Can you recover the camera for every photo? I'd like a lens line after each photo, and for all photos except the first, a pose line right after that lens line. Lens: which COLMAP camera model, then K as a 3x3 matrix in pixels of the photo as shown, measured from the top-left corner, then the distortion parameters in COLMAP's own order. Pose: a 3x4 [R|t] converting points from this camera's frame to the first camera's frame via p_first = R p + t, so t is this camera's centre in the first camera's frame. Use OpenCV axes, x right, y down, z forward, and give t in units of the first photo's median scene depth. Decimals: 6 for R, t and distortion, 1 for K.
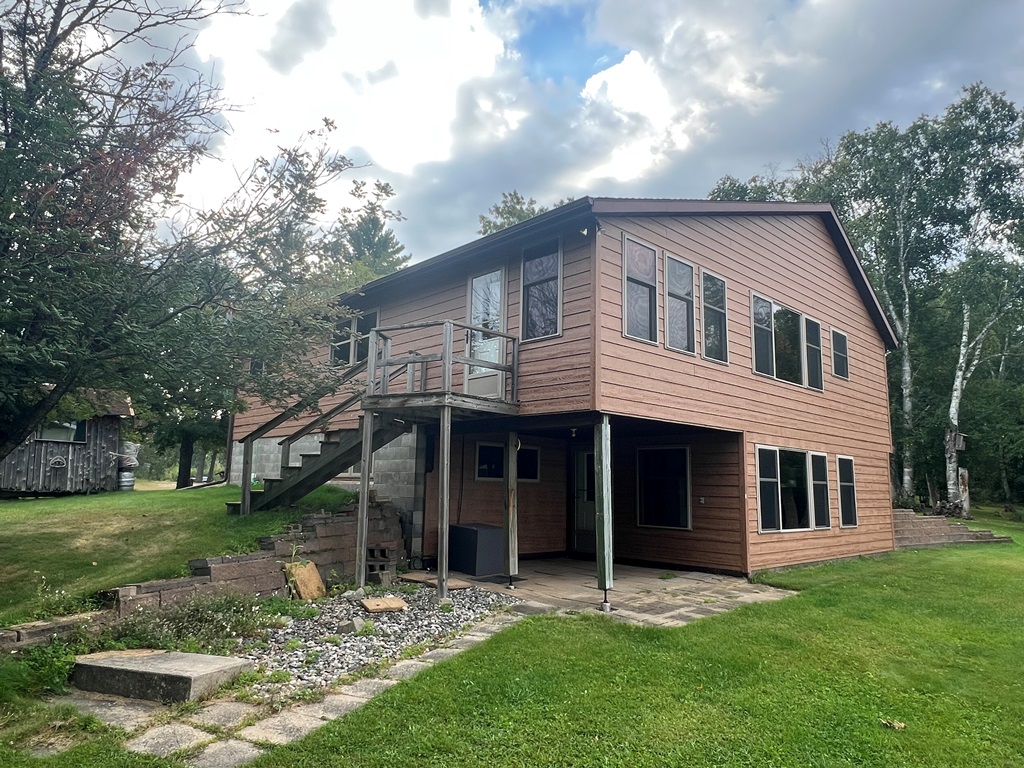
lens RADIAL K [[662.7, 0, 513.6], [0, 662.7, 381.3], [0, 0, 1]] dist [-0.016192, -0.001040]
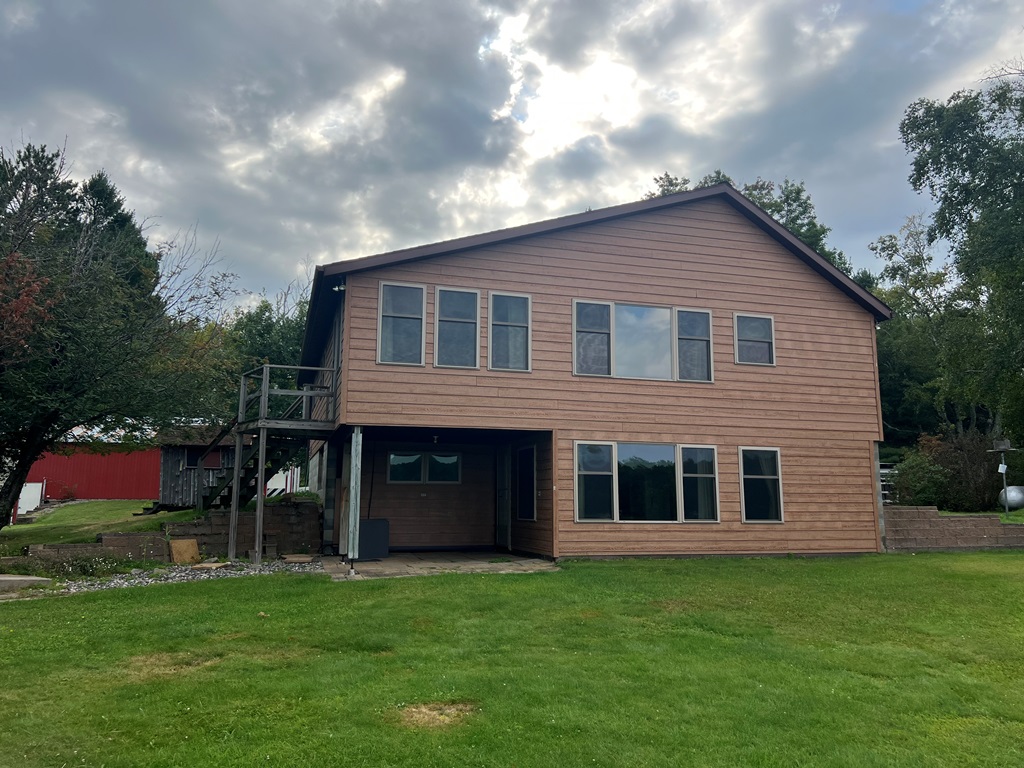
lens RADIAL K [[766.8, 0, 514.7], [0, 766.8, 386.9], [0, 0, 1]] dist [0.050335, -0.049778]
pose [[0.896333, -0.087103, -0.434741, 0.690372], [0.086802, 0.996013, -0.020591, 0.020022], [0.434801, -0.019280, 0.900320, -0.145542]]
